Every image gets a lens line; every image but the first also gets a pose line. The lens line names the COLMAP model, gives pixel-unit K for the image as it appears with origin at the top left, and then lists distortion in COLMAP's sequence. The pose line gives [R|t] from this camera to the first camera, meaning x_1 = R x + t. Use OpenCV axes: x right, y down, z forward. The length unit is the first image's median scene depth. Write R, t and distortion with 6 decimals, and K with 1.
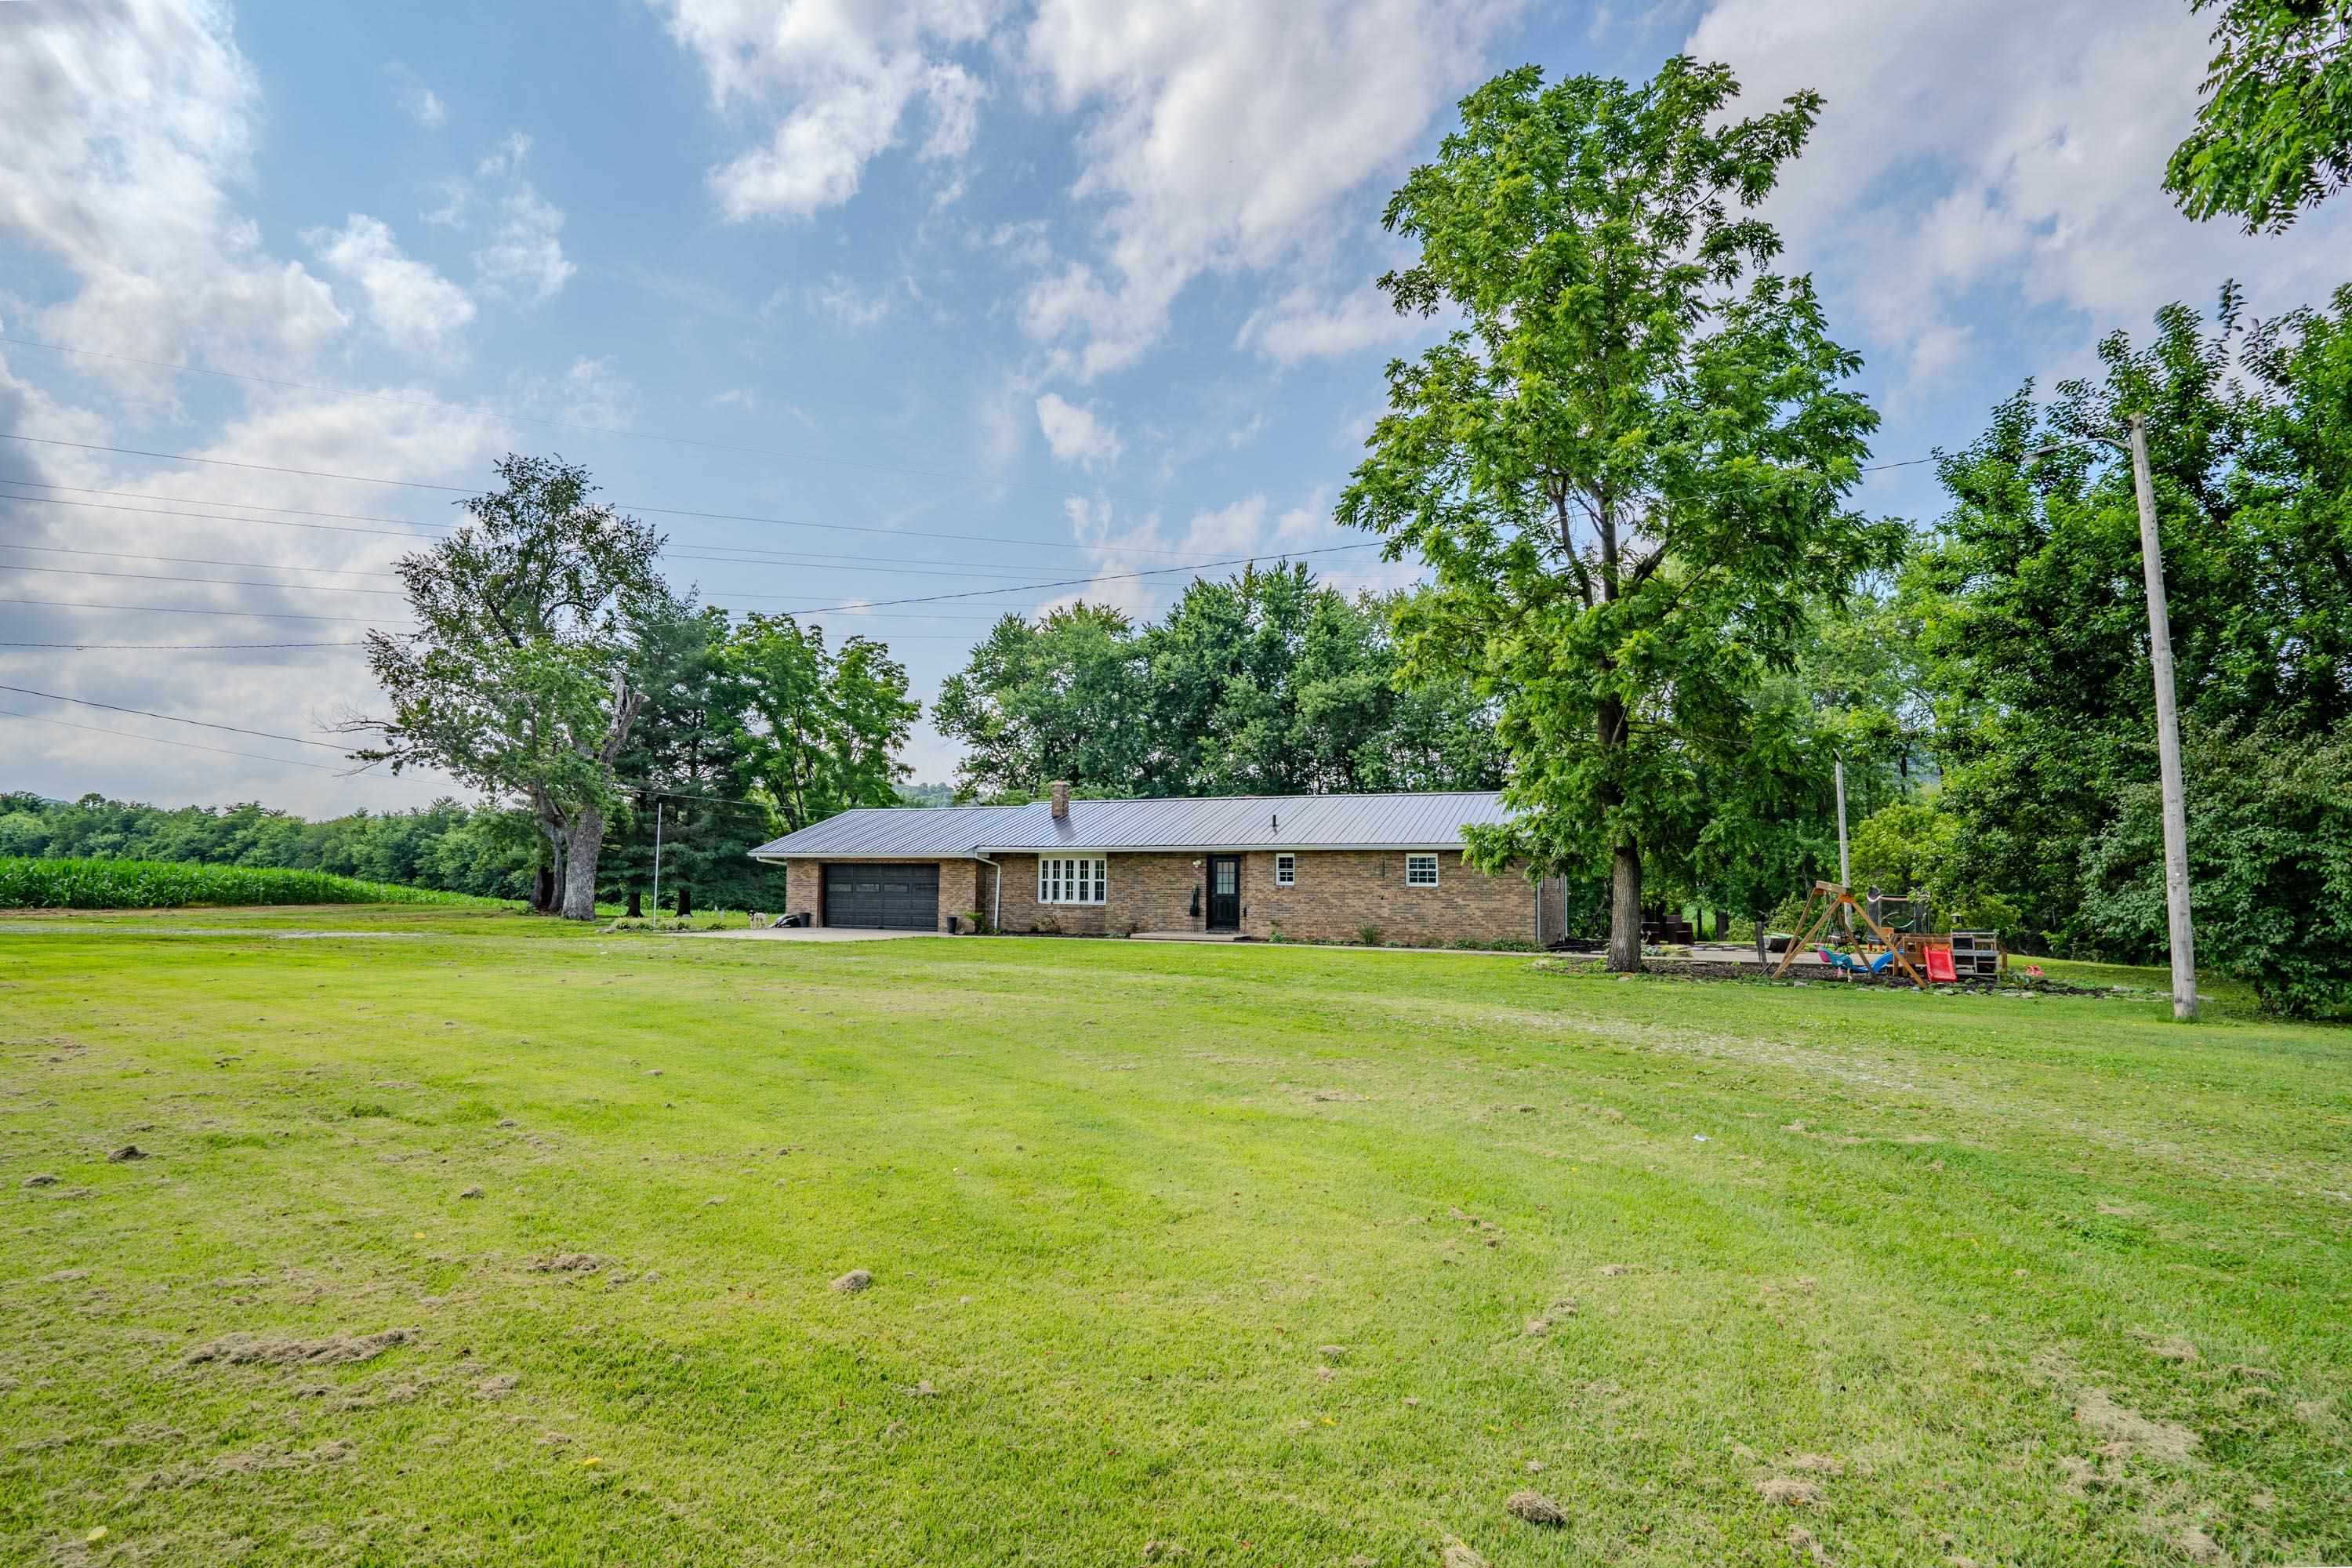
lens RADIAL K [[1140.5, 0, 1187.2], [0, 1140.5, 796.1], [0, 0, 1]] dist [-0.055379, 0.022141]
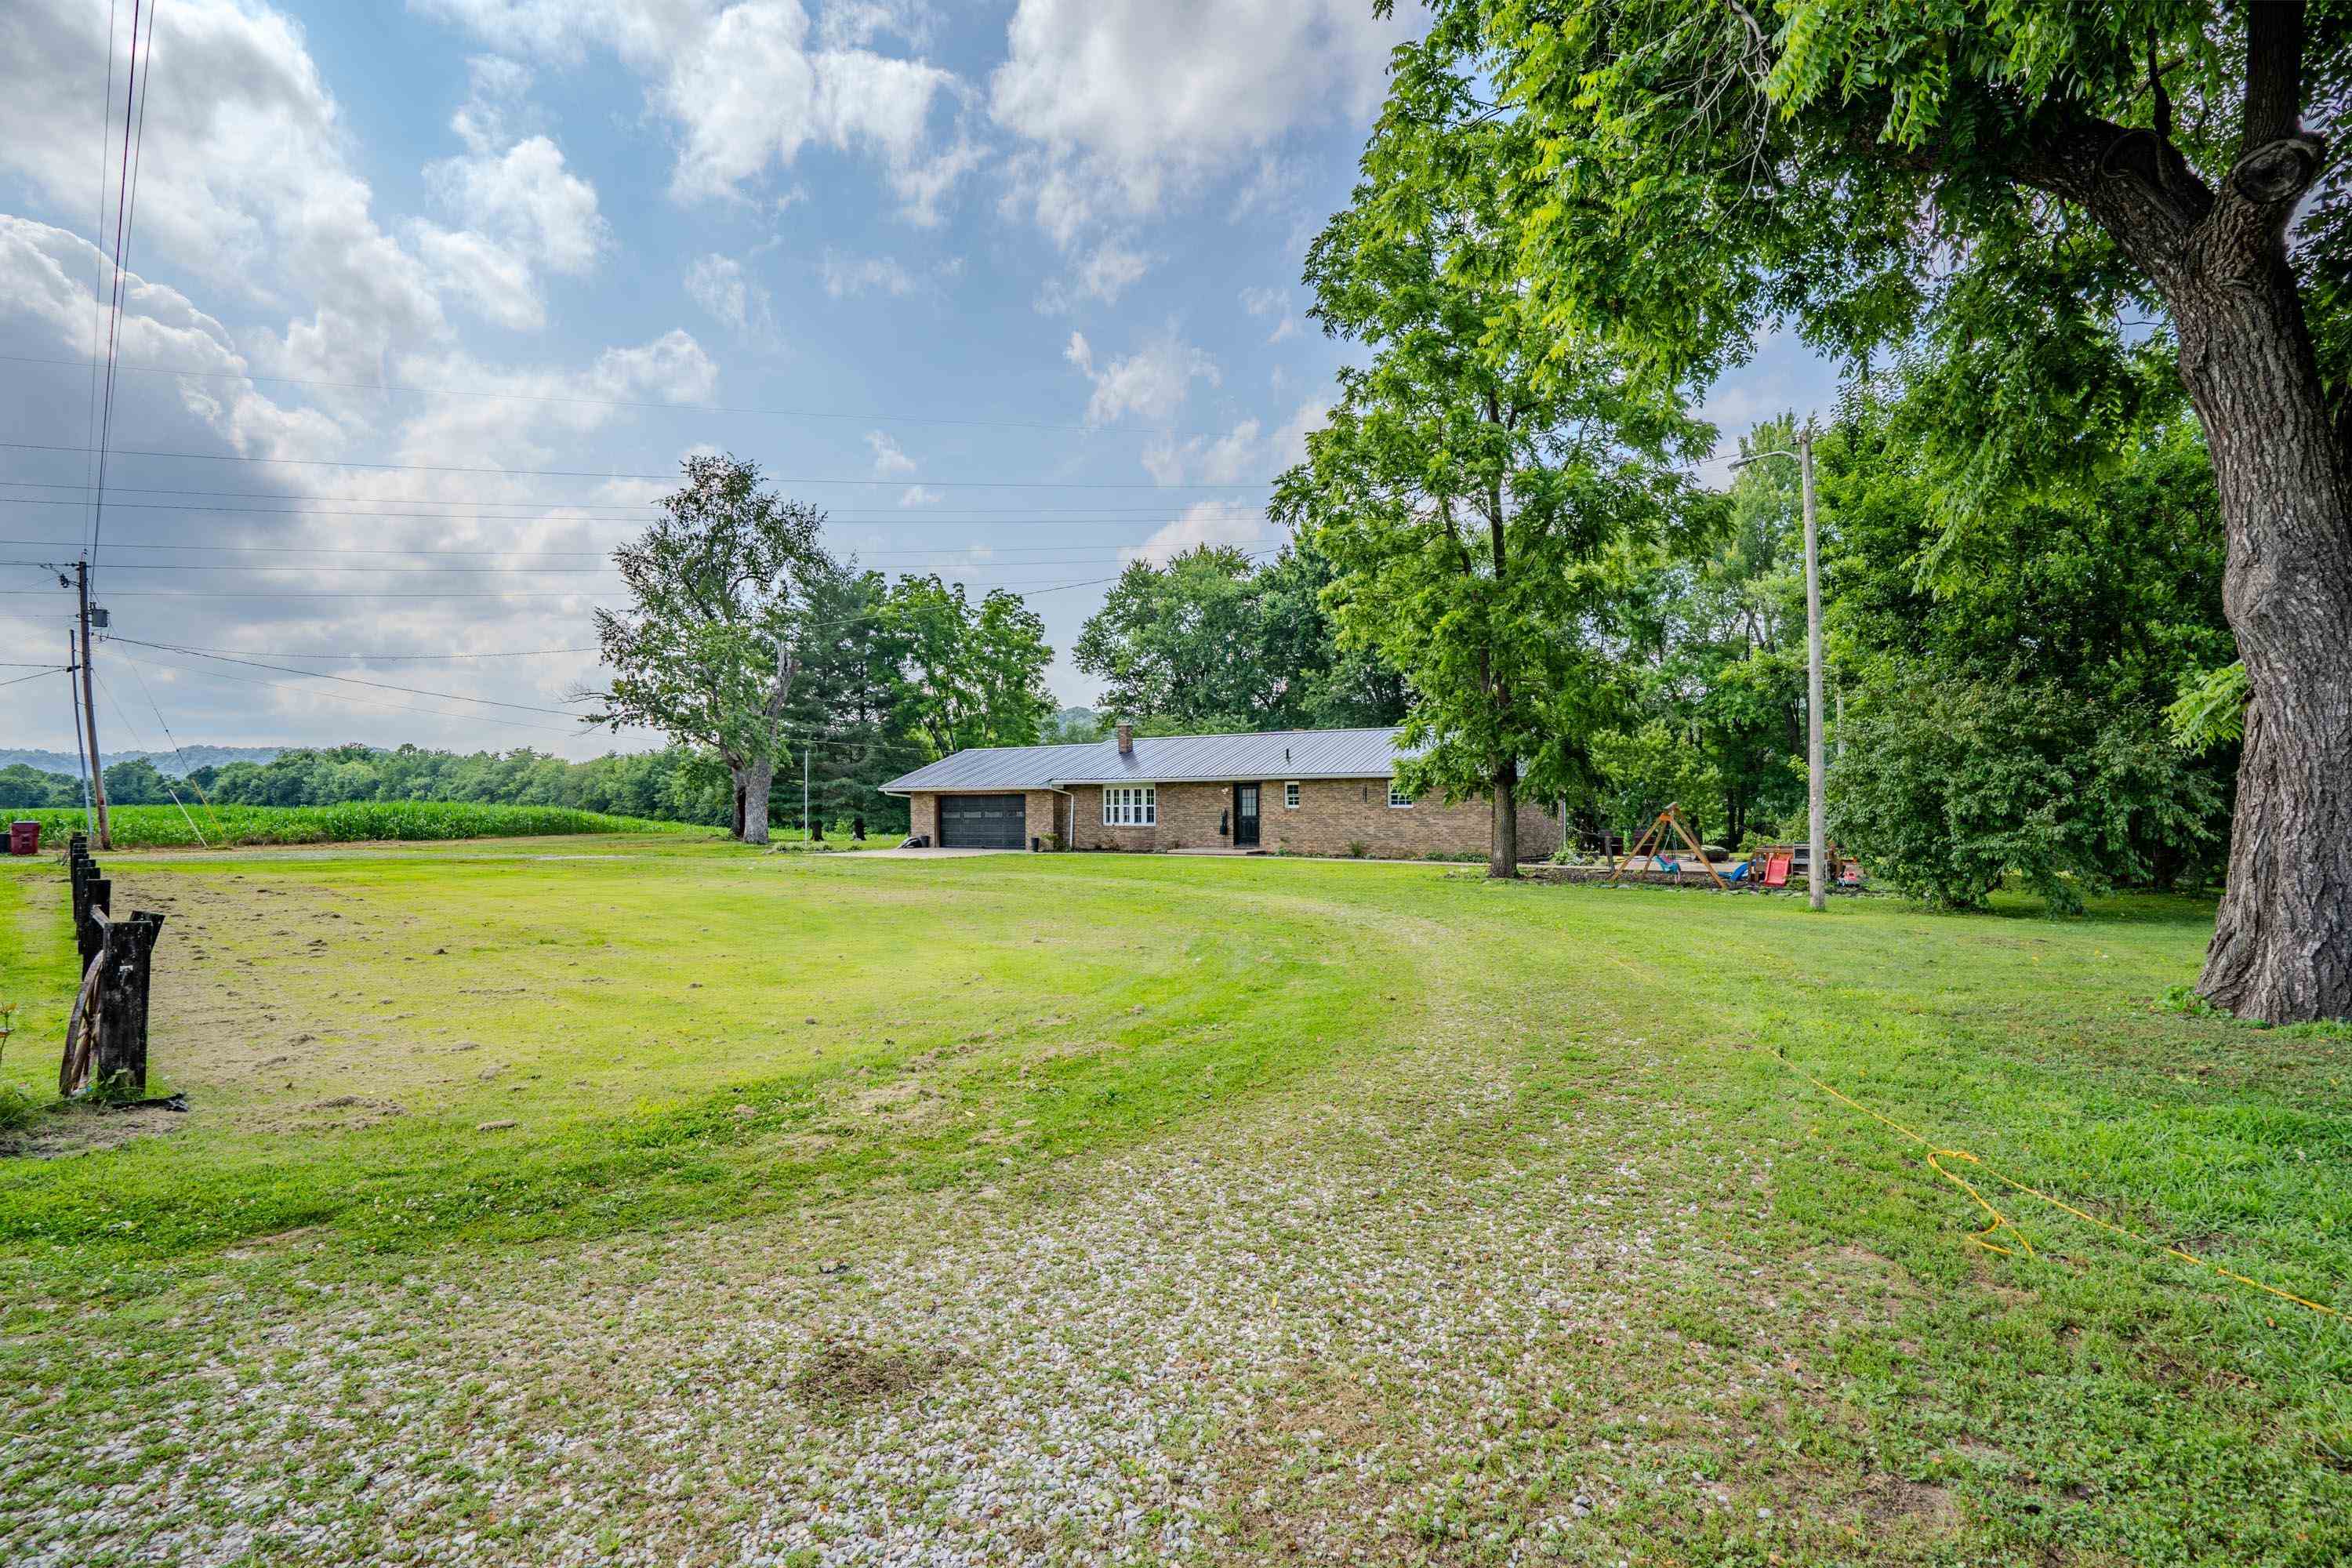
lens RADIAL K [[1101.6, 0, 1176.0], [0, 1101.6, 804.6], [0, 0, 1]] dist [-0.065242, 0.029475]
pose [[0.986808, -0.015709, -0.161131, 0.072308], [0.028208, 0.996741, 0.075579, -0.007637], [0.159418, -0.079127, 0.984035, -0.073594]]
